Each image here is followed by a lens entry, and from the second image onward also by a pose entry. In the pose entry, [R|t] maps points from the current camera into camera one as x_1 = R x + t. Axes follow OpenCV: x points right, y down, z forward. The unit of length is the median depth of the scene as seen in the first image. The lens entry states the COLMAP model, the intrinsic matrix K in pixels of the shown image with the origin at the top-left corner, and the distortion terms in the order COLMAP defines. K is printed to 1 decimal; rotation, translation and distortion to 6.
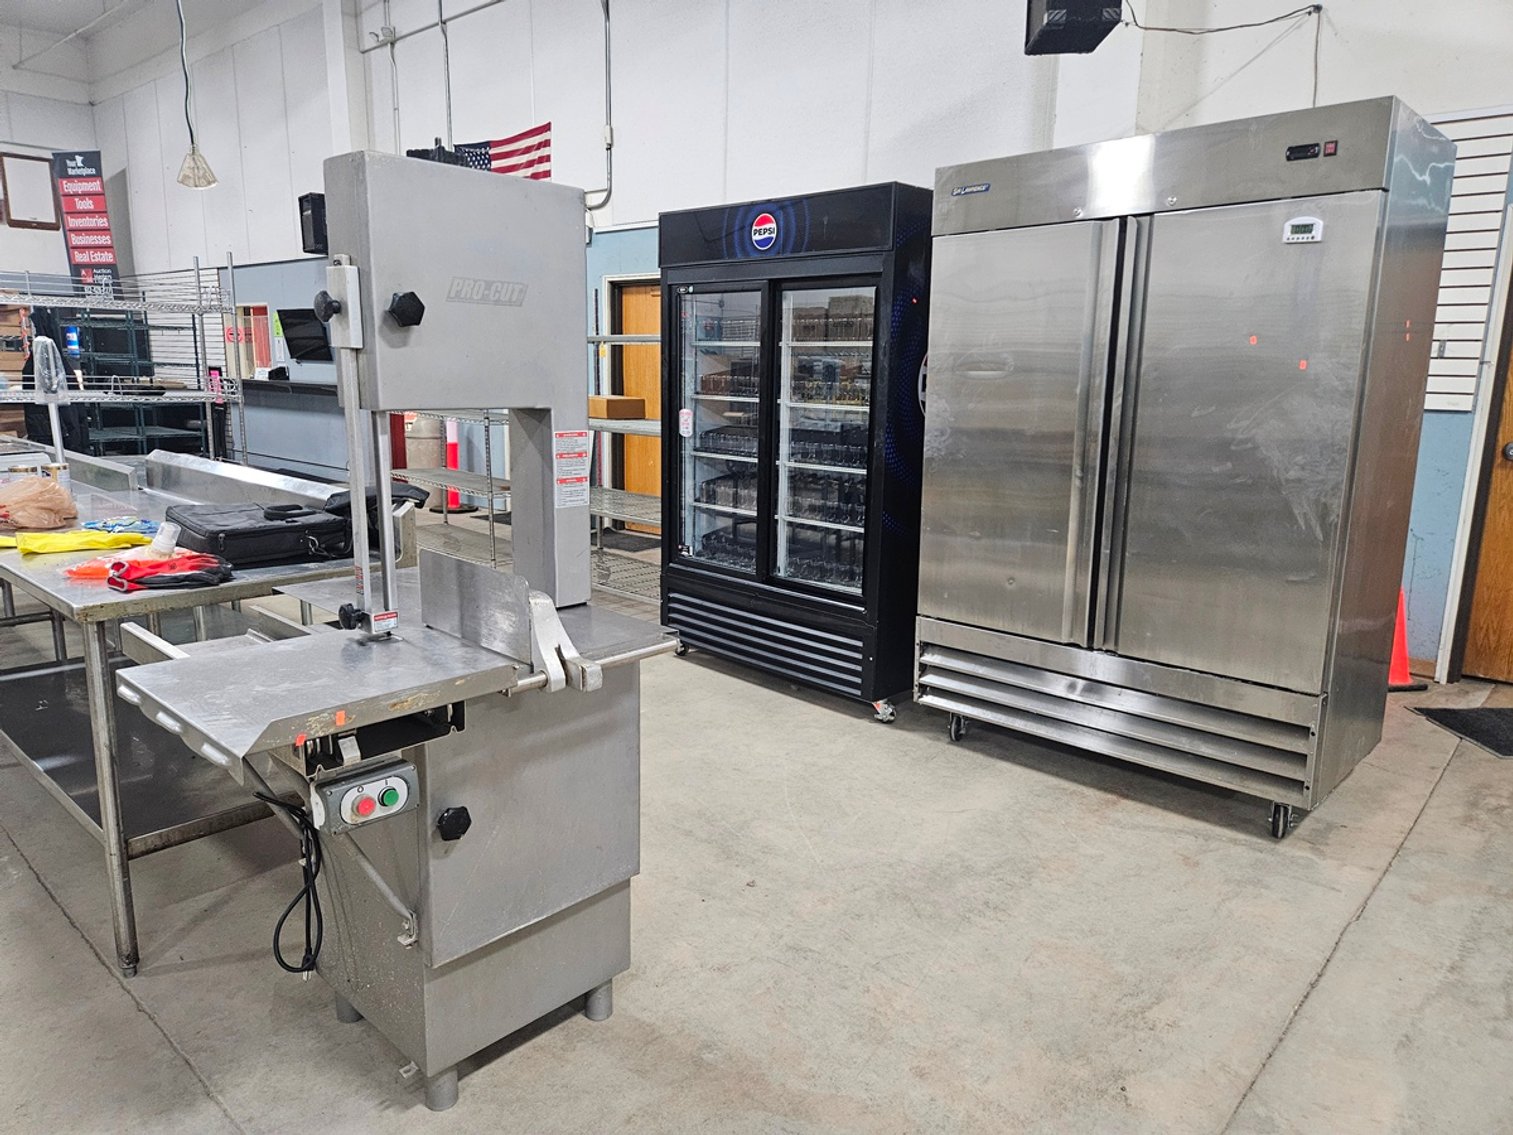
lens RADIAL K [[1020.9, 0, 756.5], [0, 1020.9, 567.5], [0, 0, 1]] dist [0.070463, -0.059420]
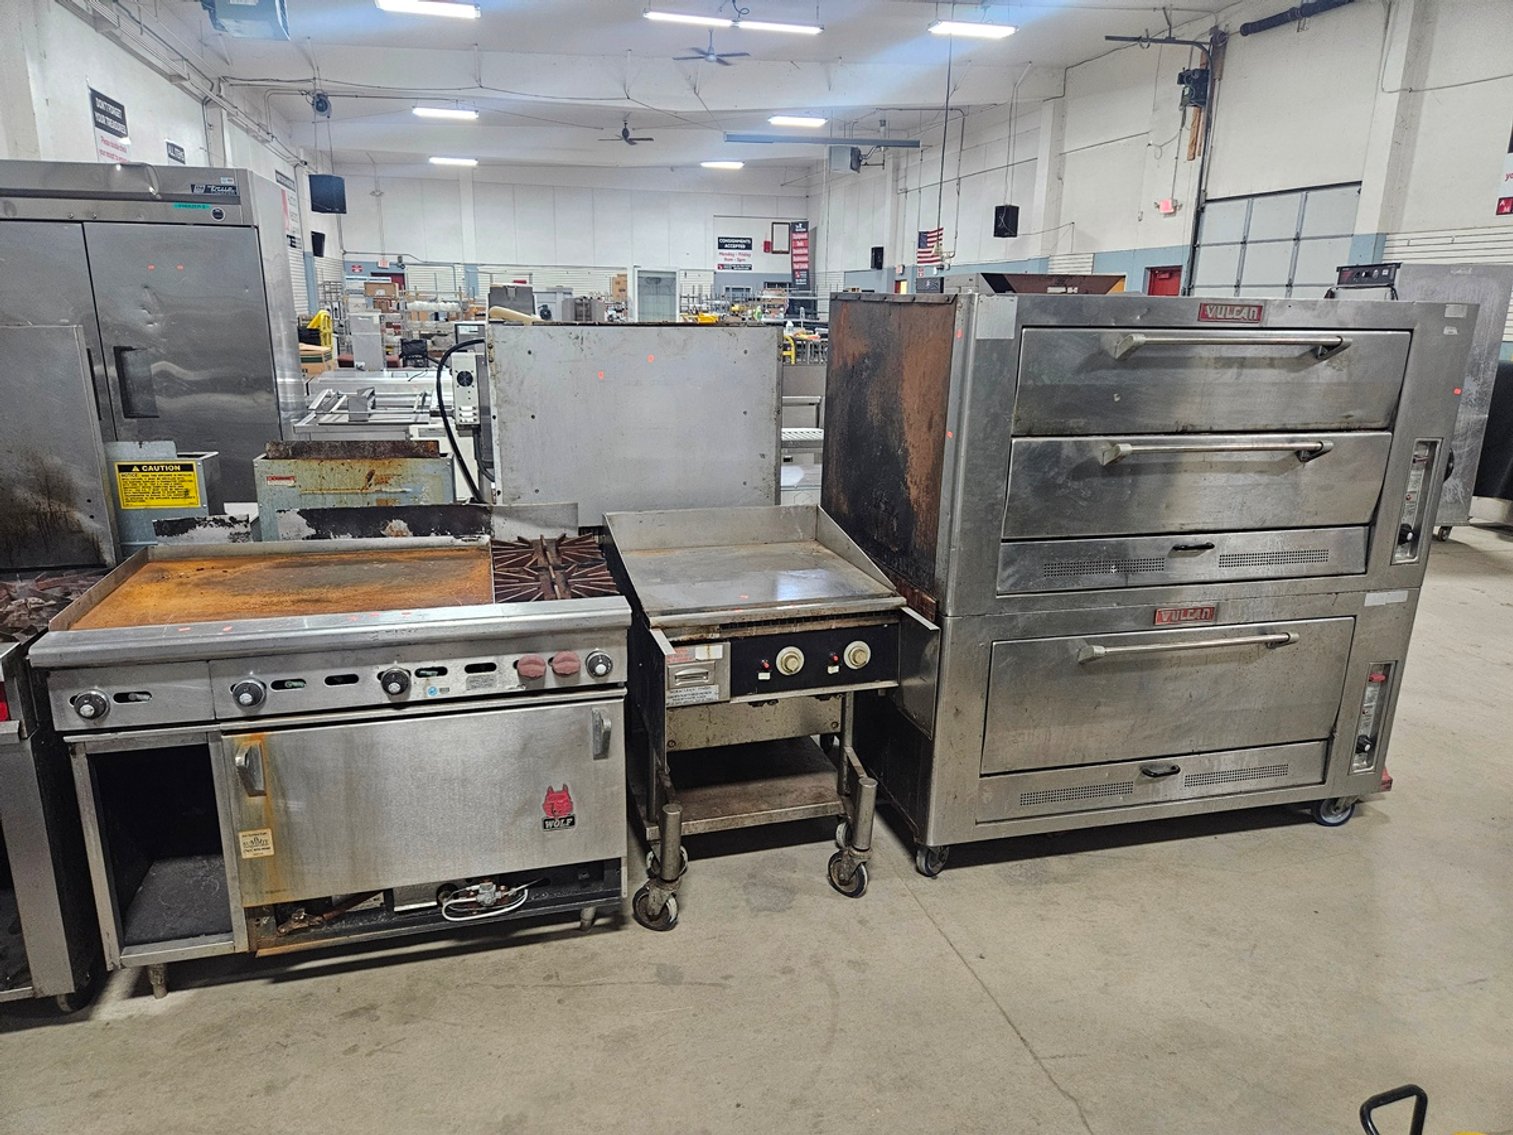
lens RADIAL K [[1020.9, 0, 756.5], [0, 1020.9, 567.5], [0, 0, 1]] dist [0.070463, -0.059420]
pose [[0.841165, 0.130719, -0.524742, 0.593400], [-0.103920, 0.991333, 0.080367, 0.203529], [0.530700, -0.013070, 0.847459, -1.041649]]
